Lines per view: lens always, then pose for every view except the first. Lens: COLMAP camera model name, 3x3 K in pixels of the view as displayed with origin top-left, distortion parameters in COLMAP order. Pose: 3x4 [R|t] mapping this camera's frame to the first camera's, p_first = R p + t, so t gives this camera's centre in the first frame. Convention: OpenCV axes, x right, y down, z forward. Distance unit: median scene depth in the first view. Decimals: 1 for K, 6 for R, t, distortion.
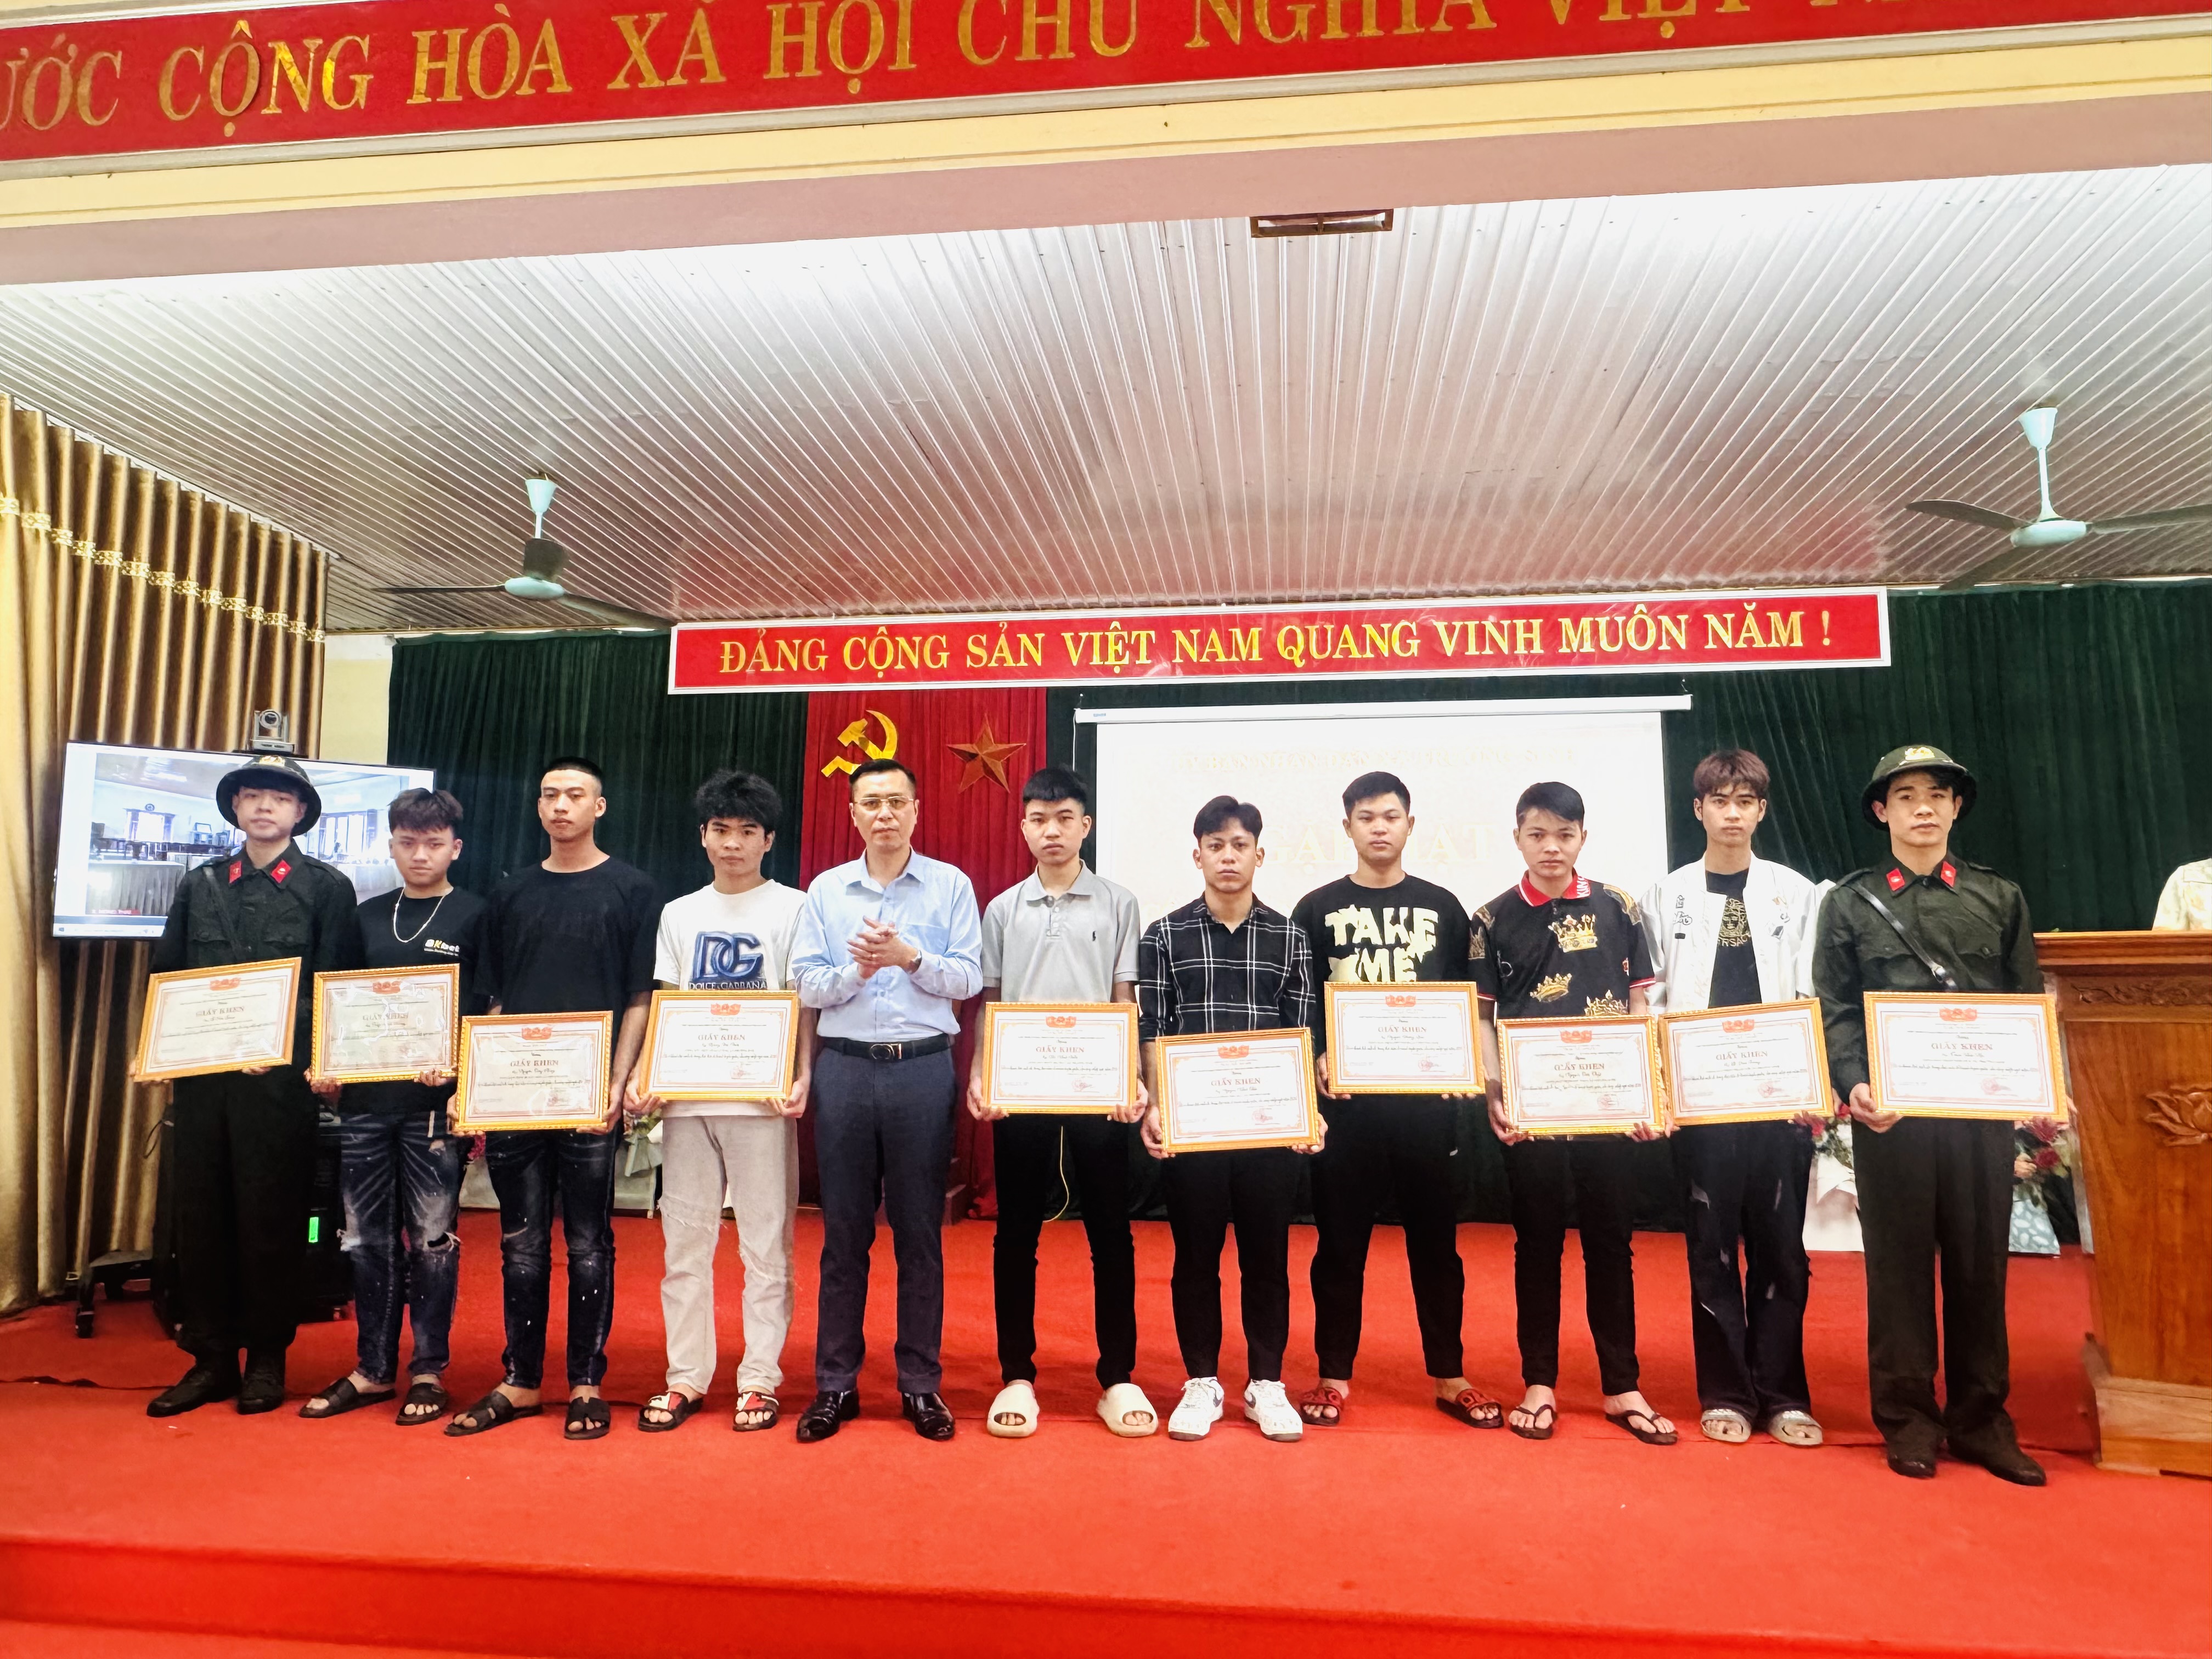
lens RADIAL K [[1470.3, 0, 1104.6], [0, 1470.3, 825.0], [0, 0, 1]] dist [-0.001322, 0.001979]
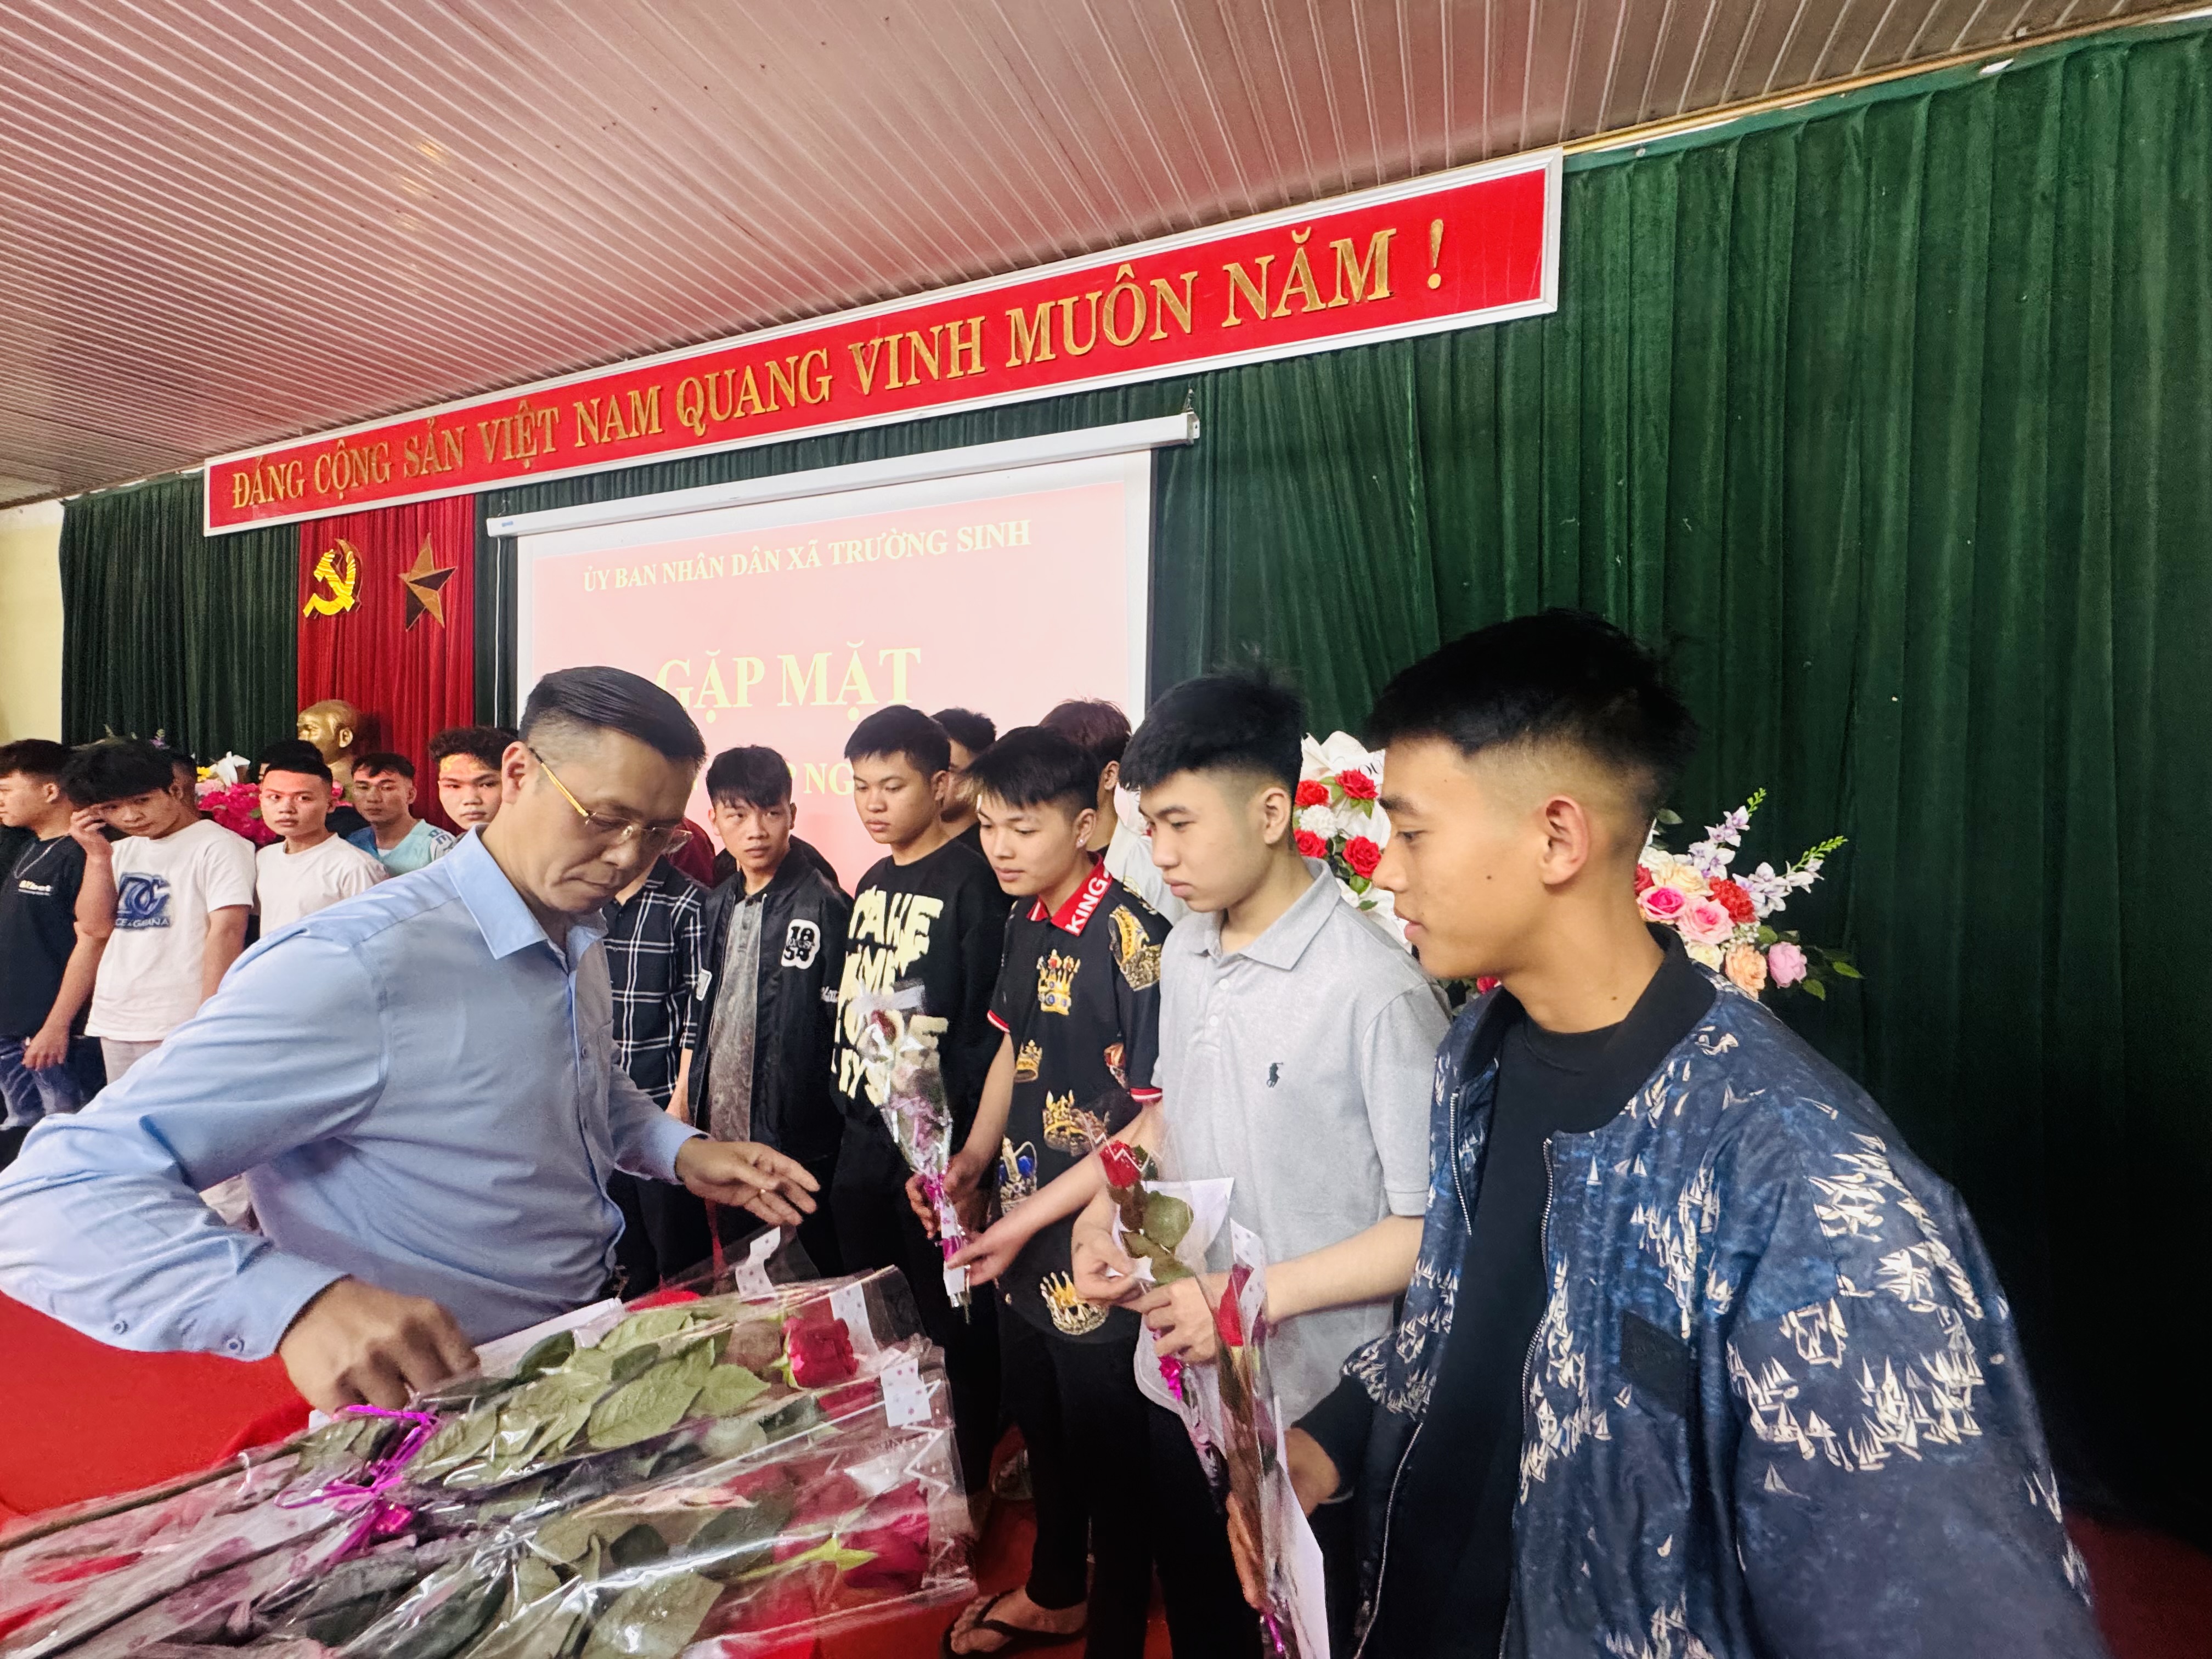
lens RADIAL K [[890.7, 0, 1106.7], [0, 890.7, 821.1], [0, 0, 1]] dist [-0.000584, -0.000176]
pose [[0.965593, 0.019860, -0.259299, 0.448994], [0.024688, 0.985576, 0.167421, 0.011710], [0.258883, -0.168062, 0.951175, 0.607391]]
